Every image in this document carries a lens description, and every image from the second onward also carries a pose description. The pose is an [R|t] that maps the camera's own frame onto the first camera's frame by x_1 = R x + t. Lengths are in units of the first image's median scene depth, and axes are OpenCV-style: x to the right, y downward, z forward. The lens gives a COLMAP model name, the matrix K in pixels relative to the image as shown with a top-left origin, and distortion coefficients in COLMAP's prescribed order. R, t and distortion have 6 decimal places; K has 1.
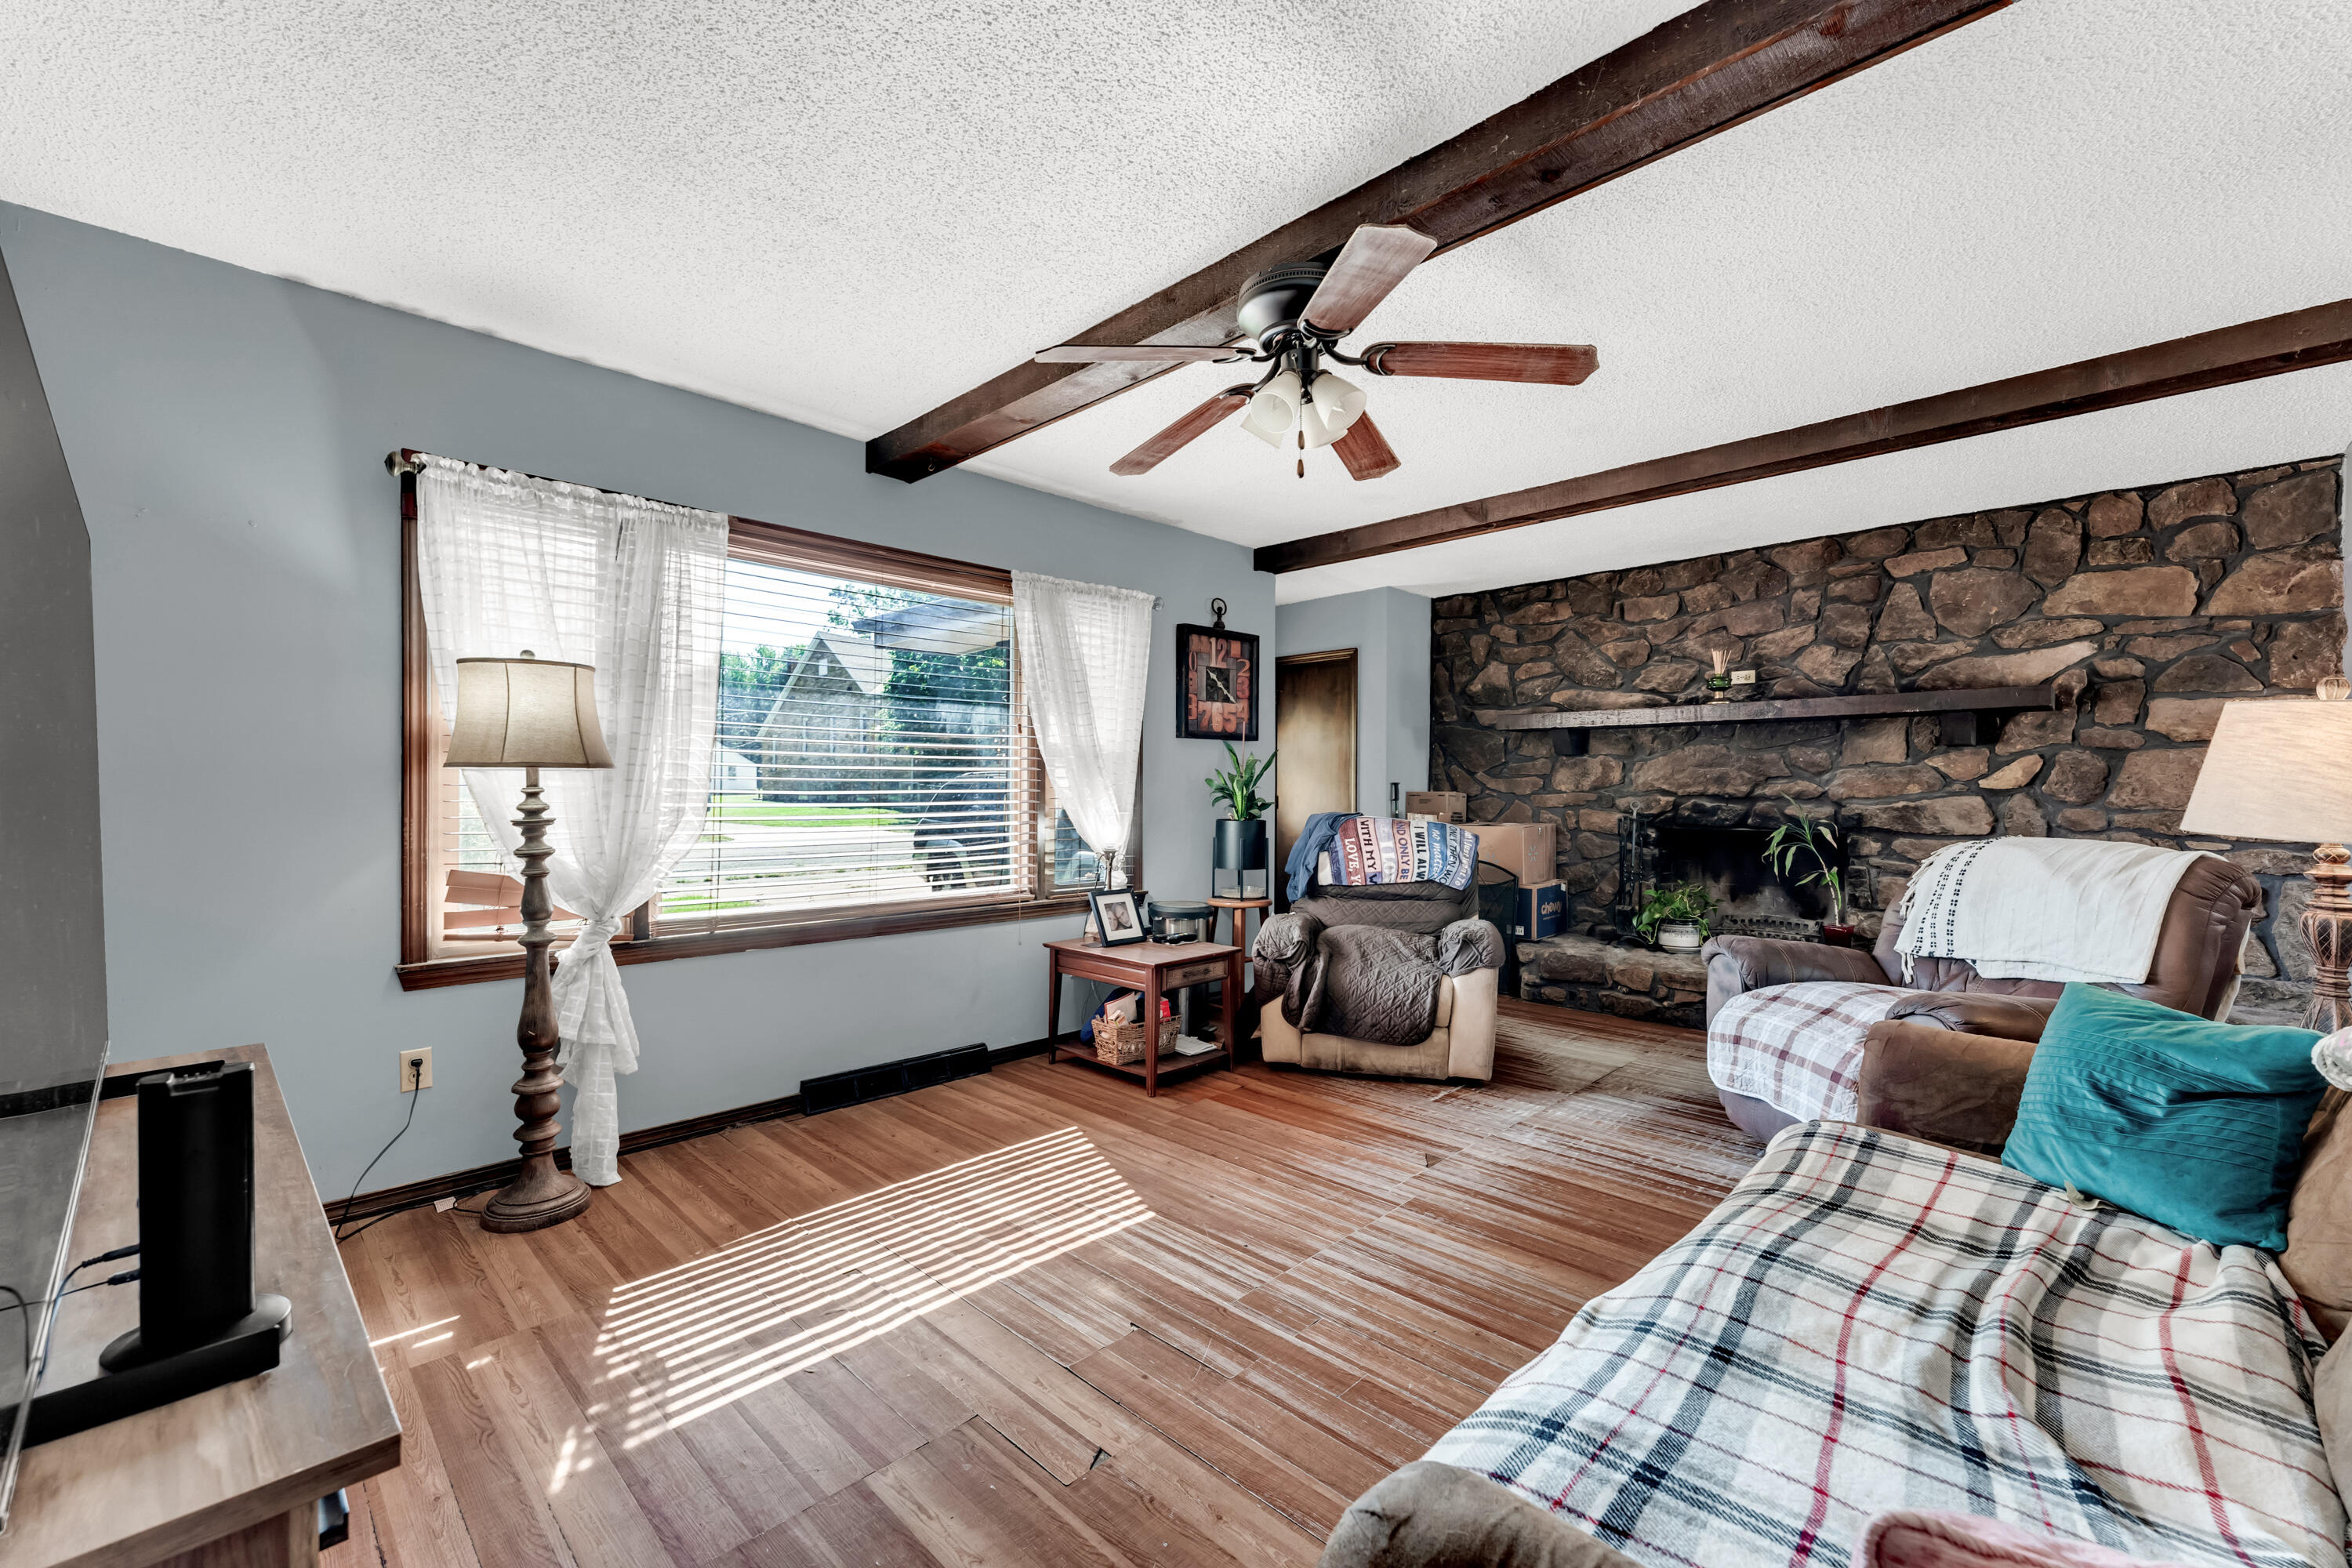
lens RADIAL K [[957.2, 0, 1176.1], [0, 957.2, 781.8], [0, 0, 1]] dist [-0.002628, -0.000194]
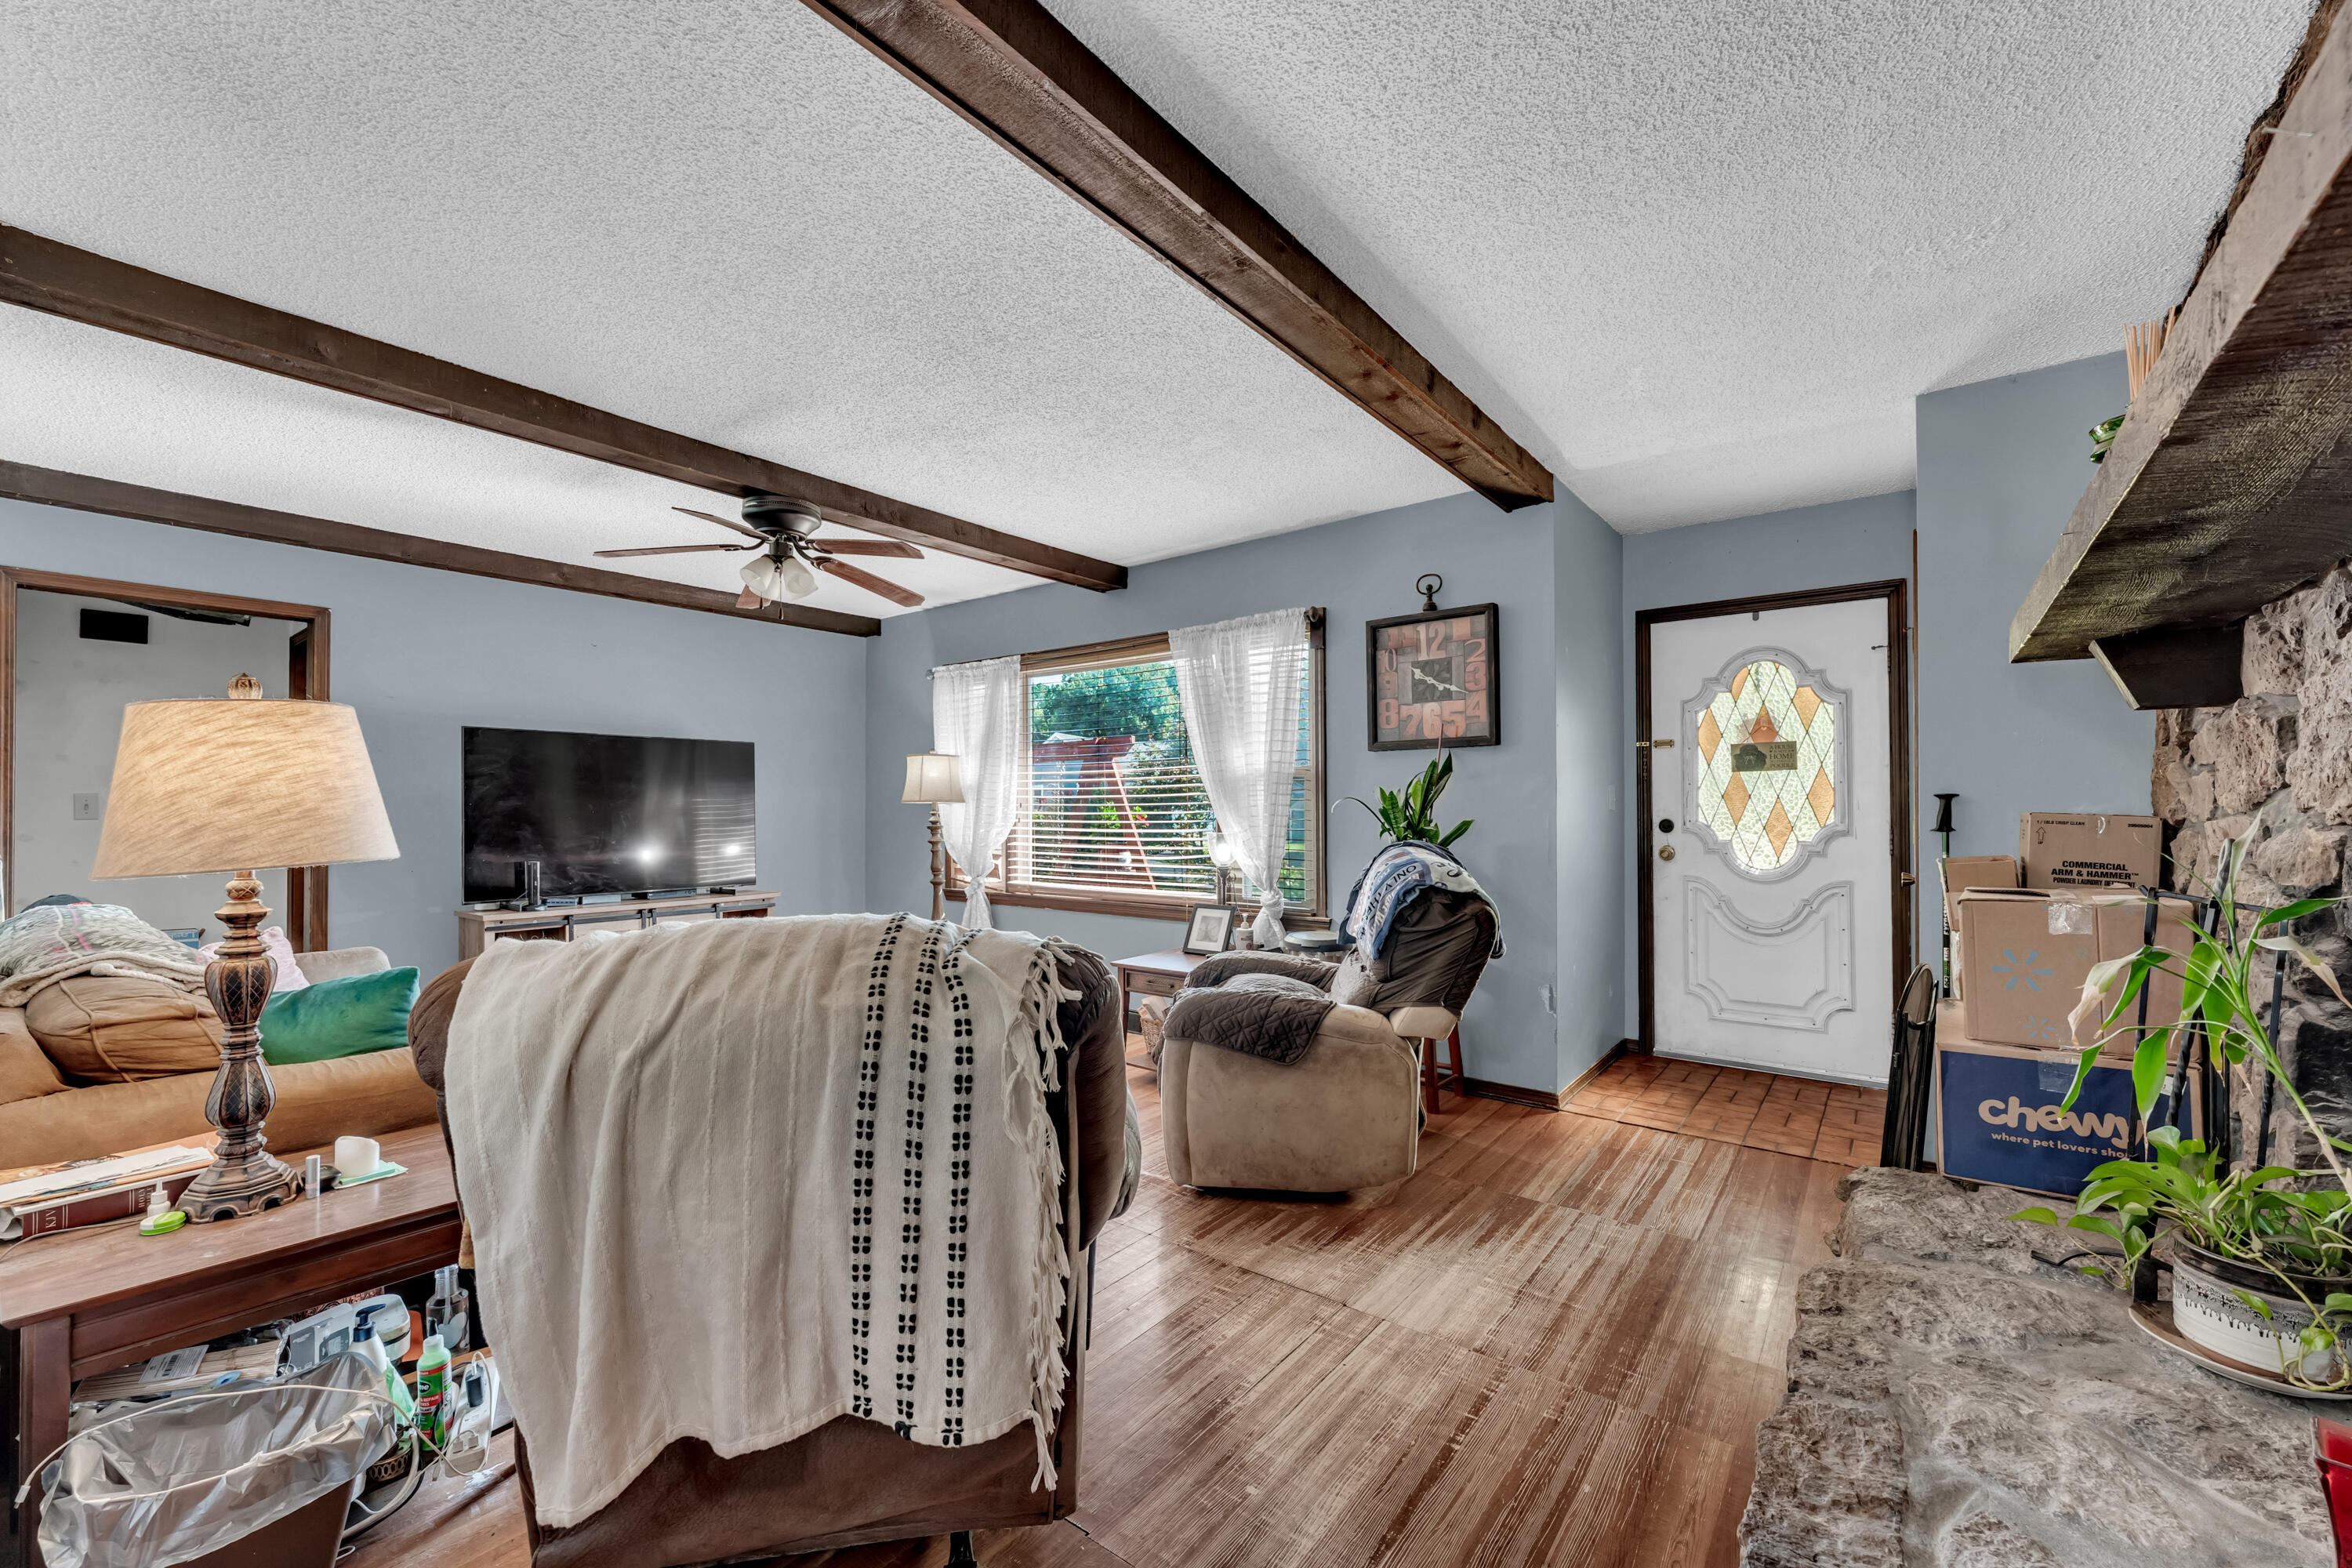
lens RADIAL K [[957.2, 0, 1137.3], [0, 957.2, 800.2], [0, 0, 1]] dist [-0.002628, -0.000194]
pose [[0.092920, -0.000348, -0.995674, 0.836381], [0.024016, 0.999710, 0.001892, -0.007230], [0.995384, -0.024088, 0.092901, 0.677175]]
